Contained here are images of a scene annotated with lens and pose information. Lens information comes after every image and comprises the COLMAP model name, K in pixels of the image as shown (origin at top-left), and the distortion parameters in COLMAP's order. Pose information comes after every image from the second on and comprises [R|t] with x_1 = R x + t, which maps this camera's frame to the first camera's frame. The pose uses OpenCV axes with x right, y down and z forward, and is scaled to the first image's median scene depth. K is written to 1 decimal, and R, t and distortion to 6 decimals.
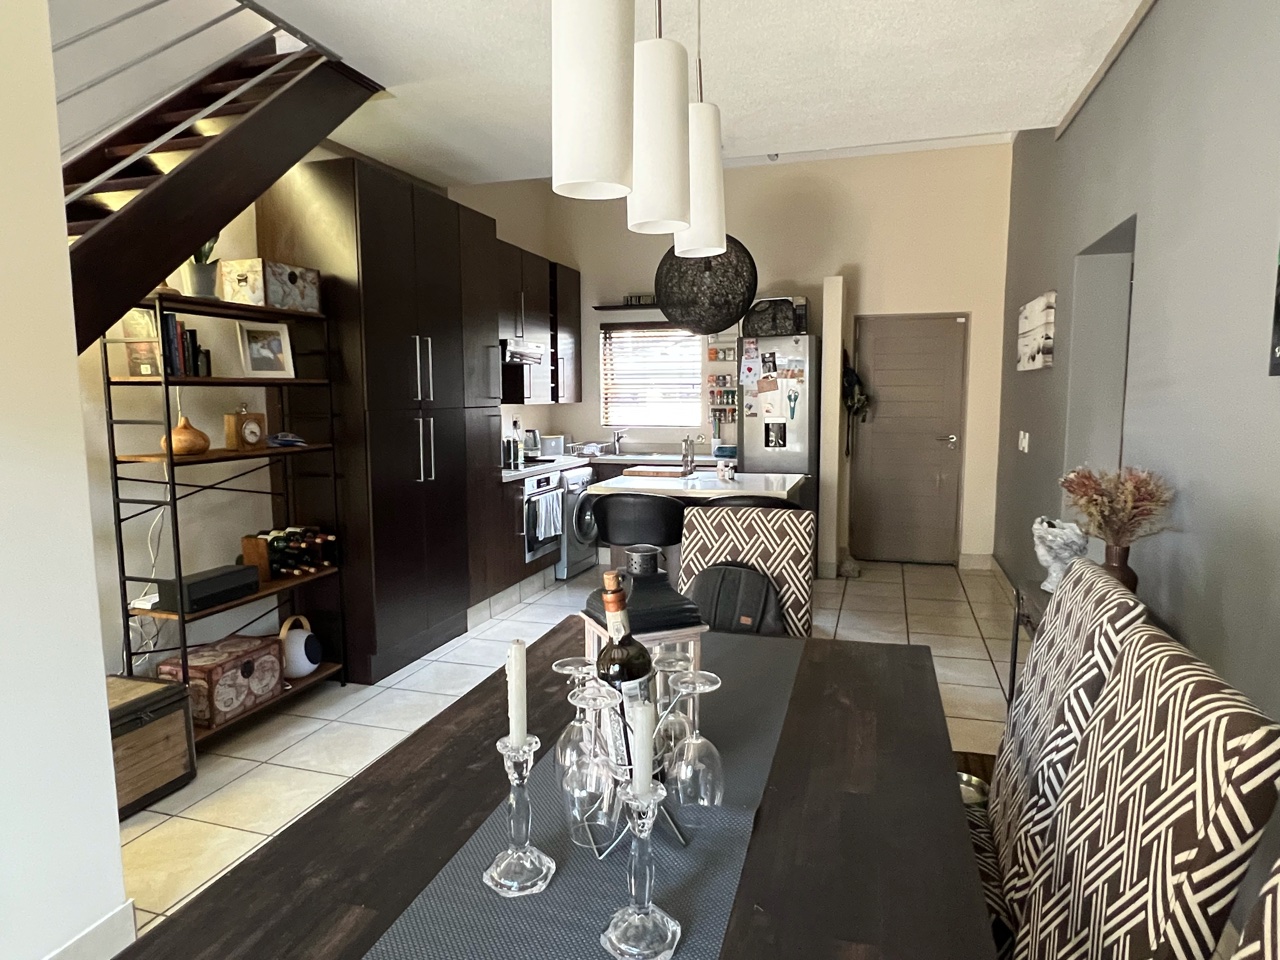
lens RADIAL K [[775.9, 0, 639.1], [0, 775.9, 482.9], [0, 0, 1]] dist [-0.000199, -0.002865]
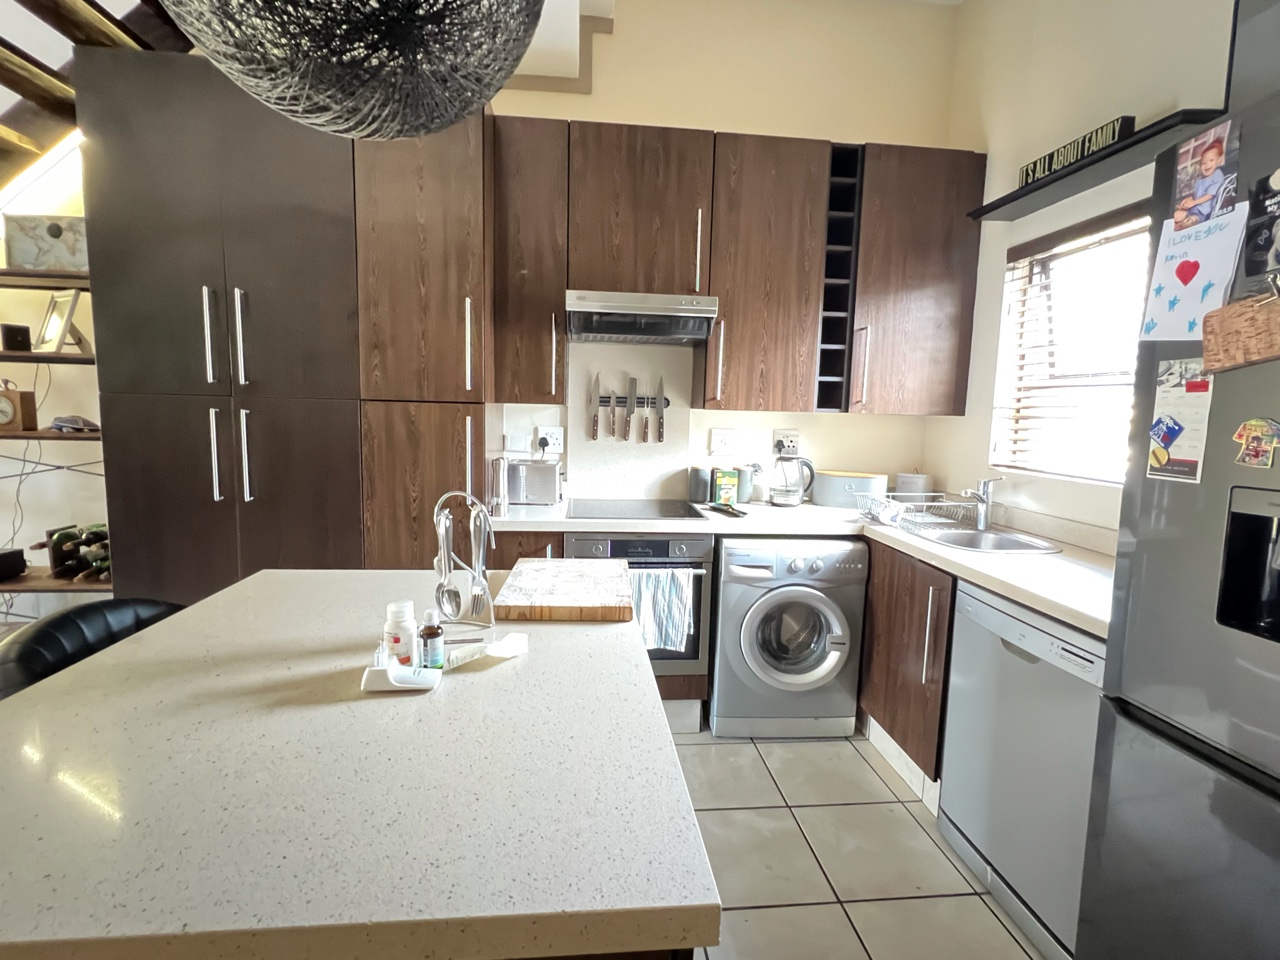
lens RADIAL K [[599.1, 0, 637.6], [0, 599.1, 475.2], [0, 0, 1]] dist [-0.000119, 0.000310]
pose [[0.391548, 0.114629, -0.912990, 0.228884], [-0.132803, 0.988862, 0.067200, -0.071151], [0.910524, 0.094936, 0.402410, 0.727807]]
